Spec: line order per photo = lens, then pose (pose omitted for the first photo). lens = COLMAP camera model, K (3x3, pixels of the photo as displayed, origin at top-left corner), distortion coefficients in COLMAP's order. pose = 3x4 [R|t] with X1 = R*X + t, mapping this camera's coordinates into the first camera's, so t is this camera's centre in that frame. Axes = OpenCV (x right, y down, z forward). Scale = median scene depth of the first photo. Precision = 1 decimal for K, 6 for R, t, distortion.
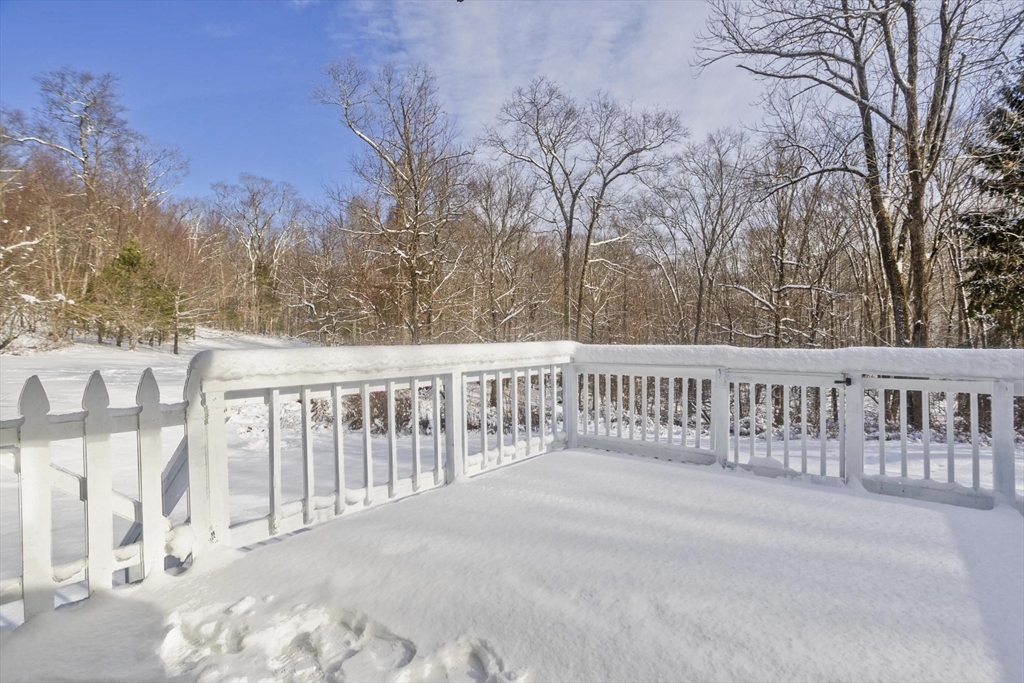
lens RADIAL K [[503.6, 0, 513.7], [0, 503.6, 330.8], [0, 0, 1]] dist [-0.054802, 0.034859]
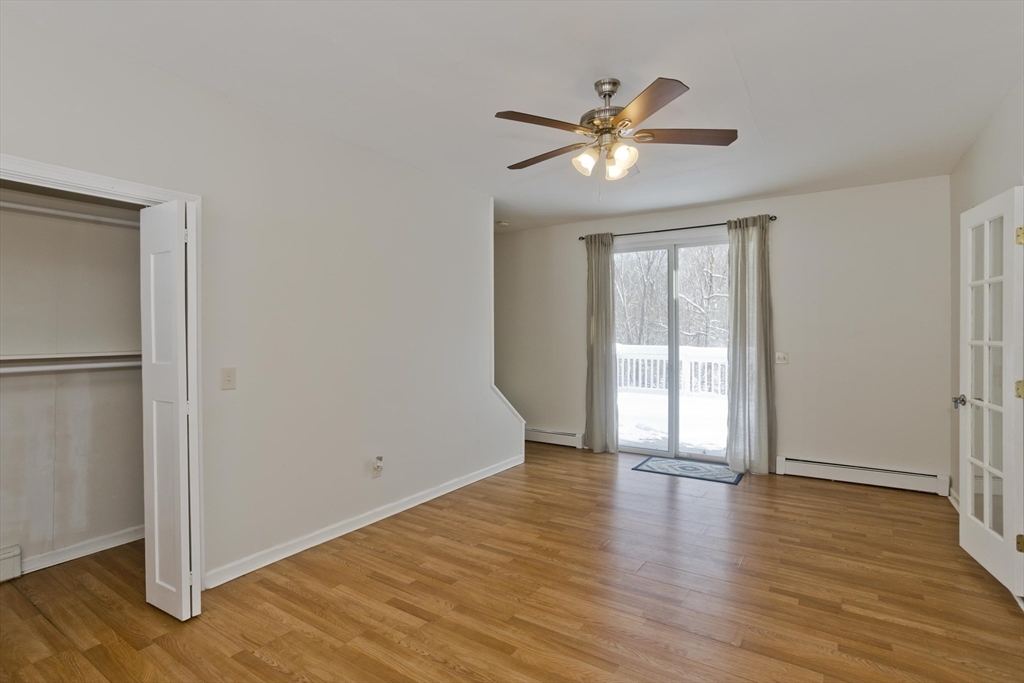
lens RADIAL K [[503.6, 0, 513.7], [0, 503.6, 330.8], [0, 0, 1]] dist [-0.054802, 0.034859]
pose [[0.992356, -0.001659, 0.123394, -0.139011], [0.000236, 0.999933, 0.011552, -0.014066], [-0.123404, -0.011434, 0.992291, -0.242309]]
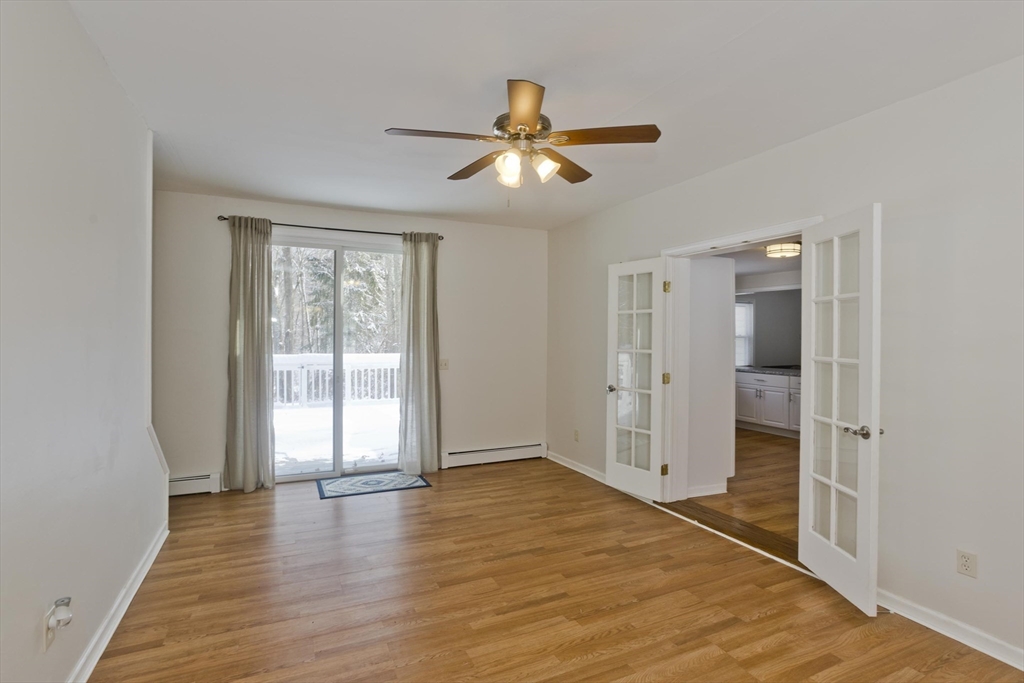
lens RADIAL K [[503.6, 0, 513.7], [0, 503.6, 330.8], [0, 0, 1]] dist [-0.054802, 0.034859]
pose [[0.408987, 0.014929, 0.912418, -0.202662], [-0.020151, 0.999770, -0.007325, -0.014756], [-0.912318, -0.015390, 0.409194, -0.176309]]
